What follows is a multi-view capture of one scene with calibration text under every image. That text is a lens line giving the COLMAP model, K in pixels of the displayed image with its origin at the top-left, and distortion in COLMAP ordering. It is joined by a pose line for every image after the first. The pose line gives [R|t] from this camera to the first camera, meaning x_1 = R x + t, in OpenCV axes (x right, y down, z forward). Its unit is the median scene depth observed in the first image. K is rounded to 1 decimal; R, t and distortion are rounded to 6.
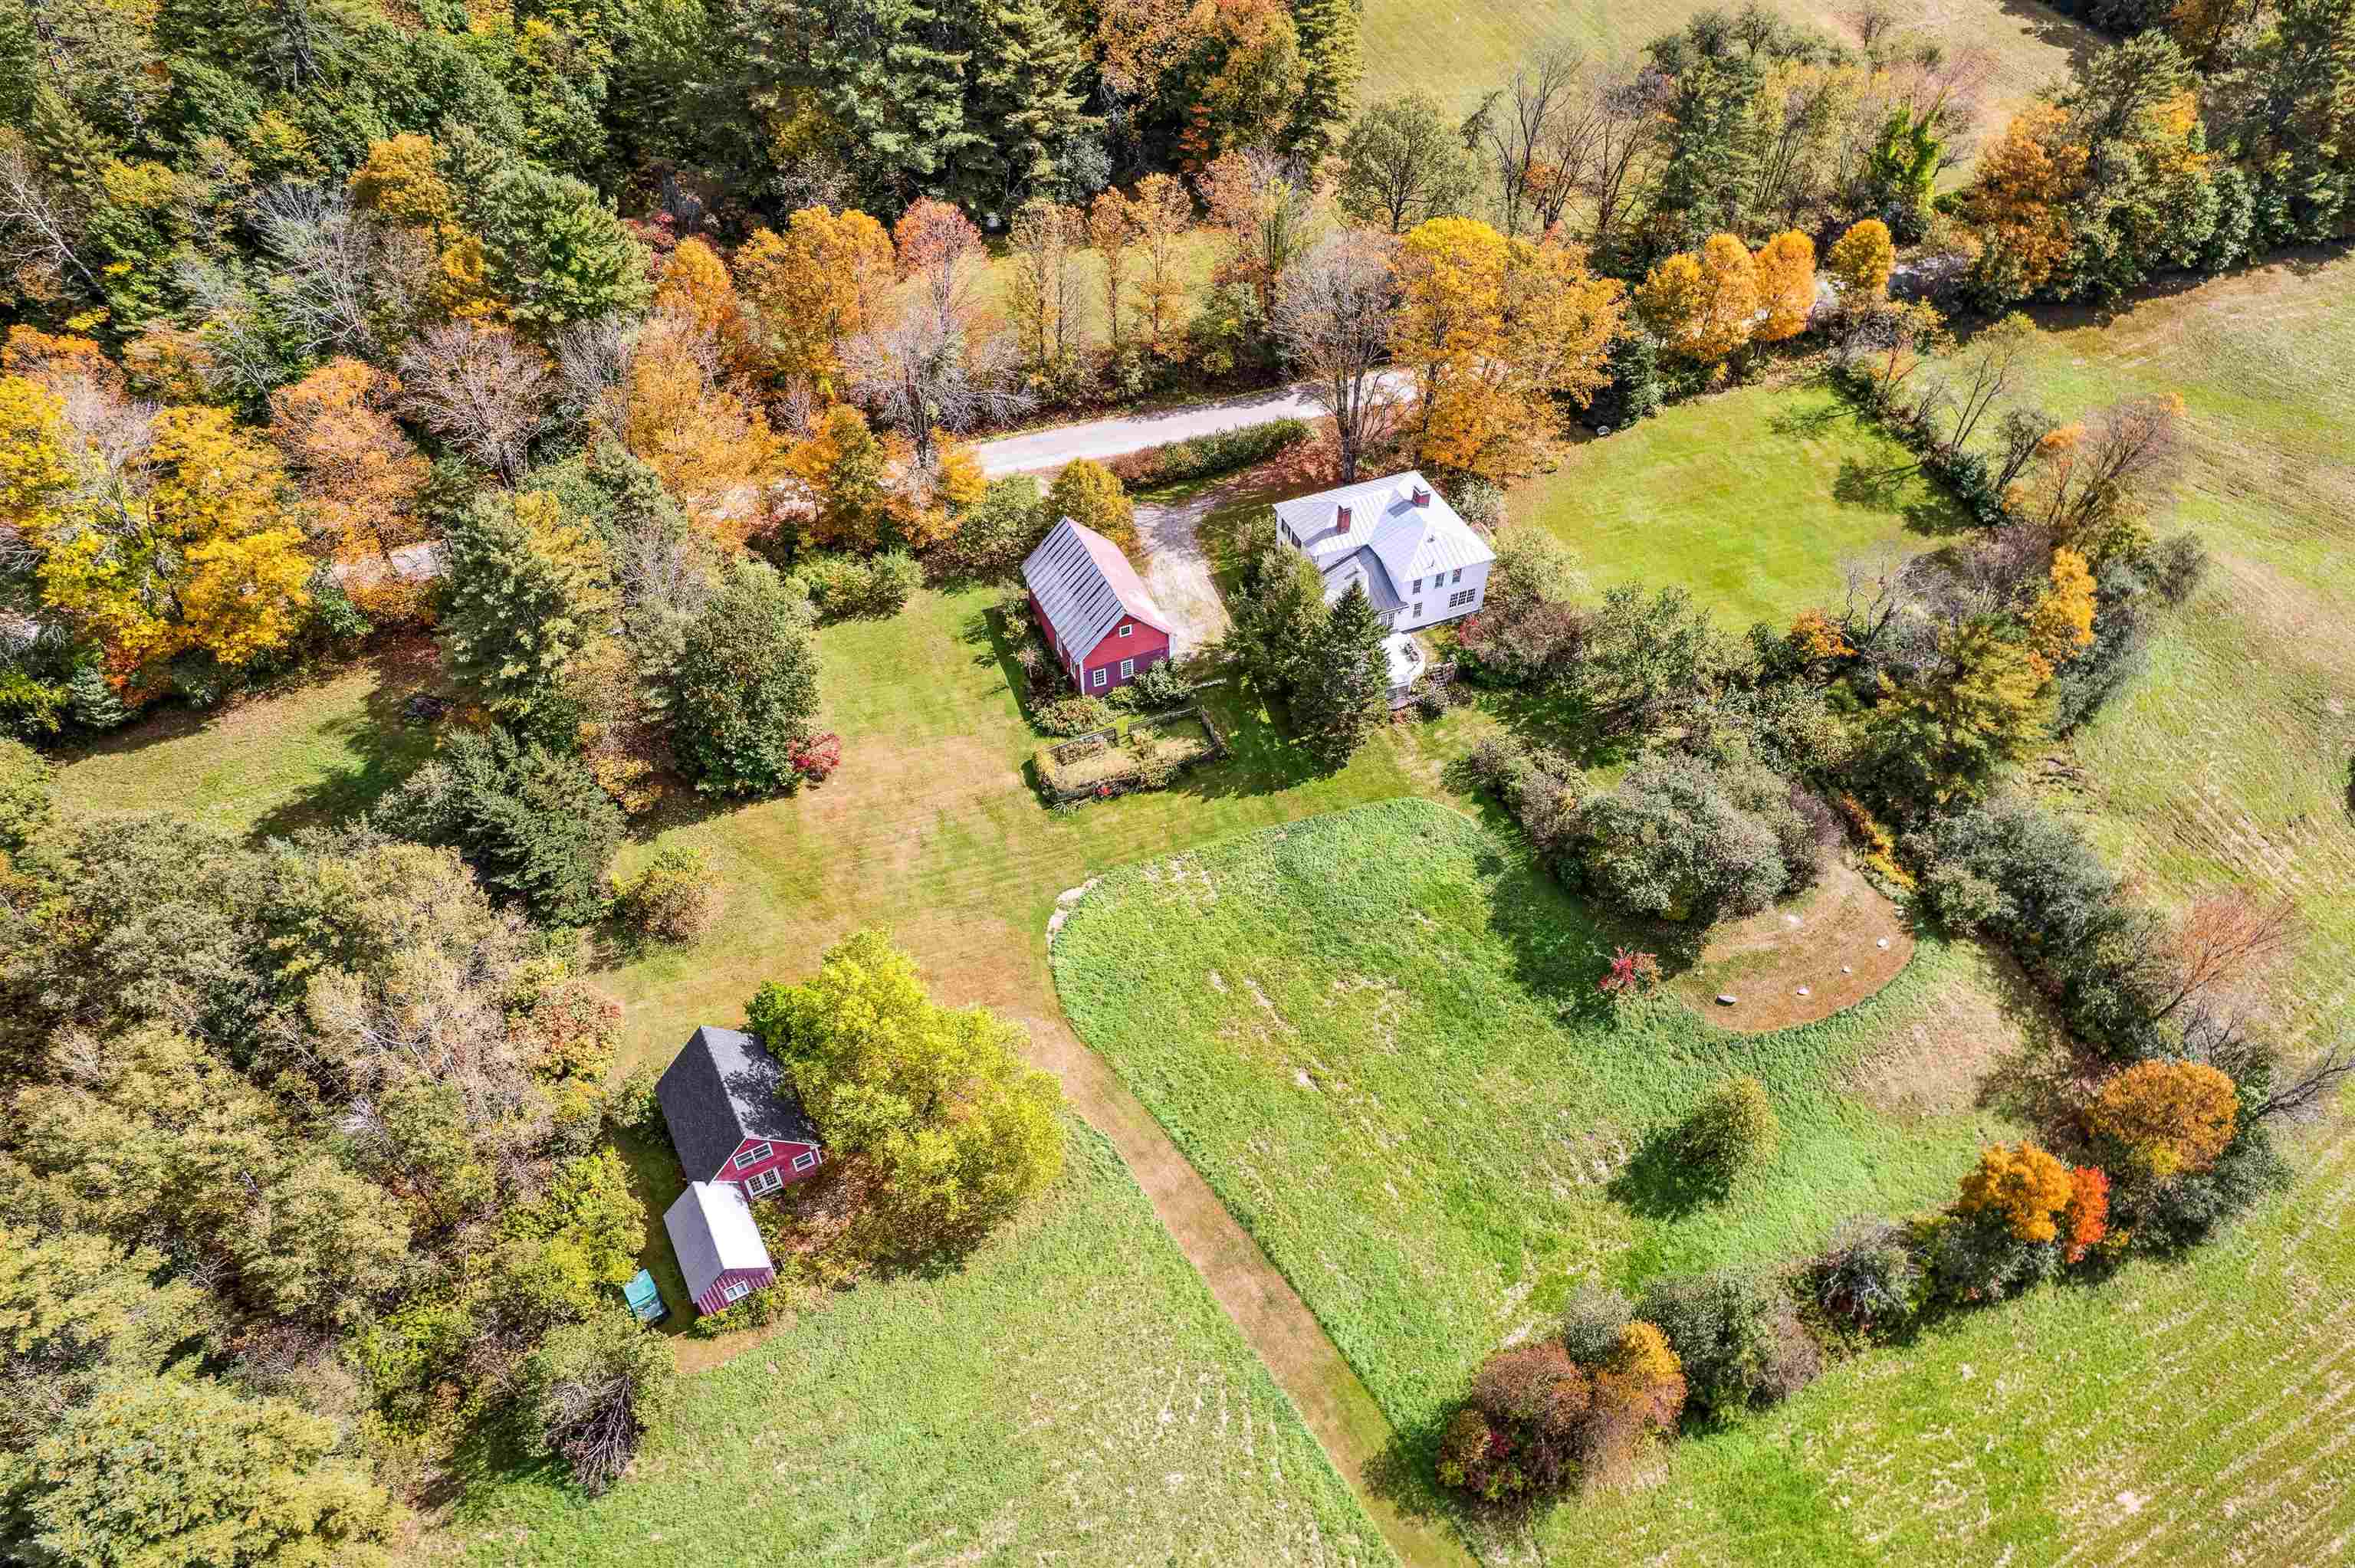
lens RADIAL K [[1537.2, 0, 1209.4], [0, 1537.2, 818.9], [0, 0, 1]] dist [-0.077340, 0.075411]
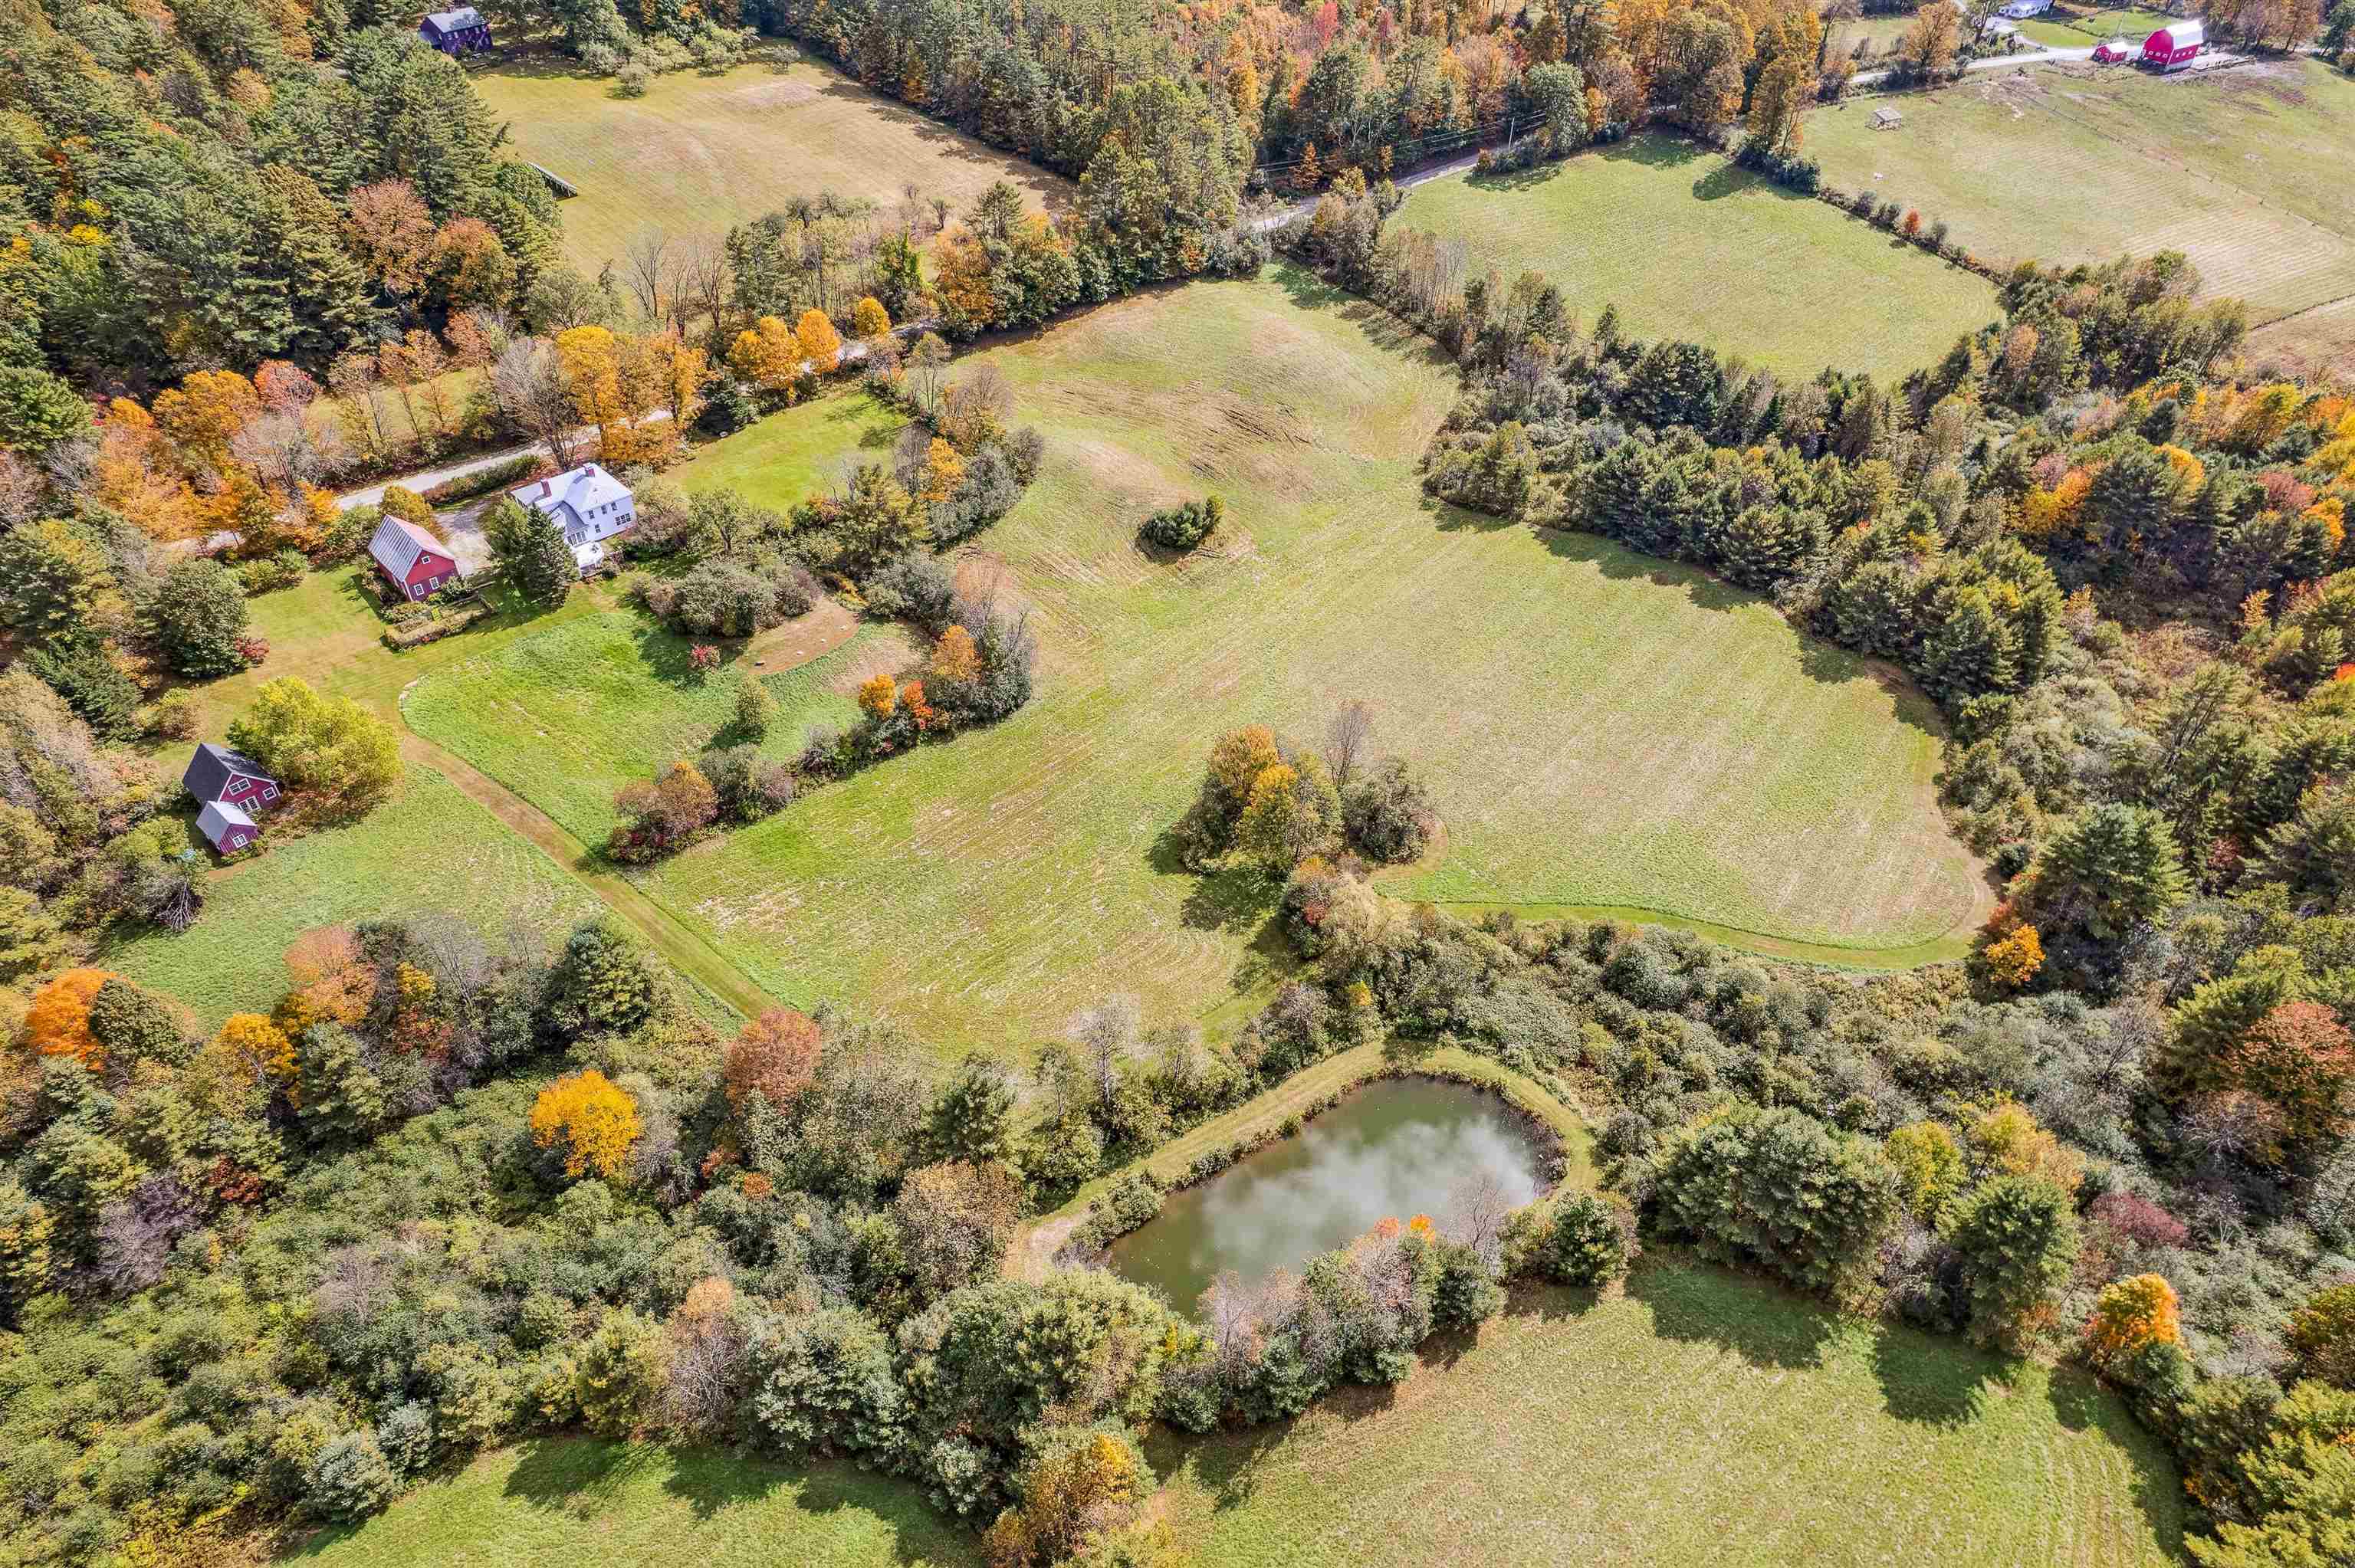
lens RADIAL K [[1537.2, 0, 1209.4], [0, 1537.2, 818.9], [0, 0, 1]] dist [-0.077340, 0.075411]
pose [[0.942154, -0.217747, 0.254817, 0.284535], [0.243916, 0.966840, -0.075661, 0.514848], [-0.229892, 0.133438, 0.964025, -0.879792]]
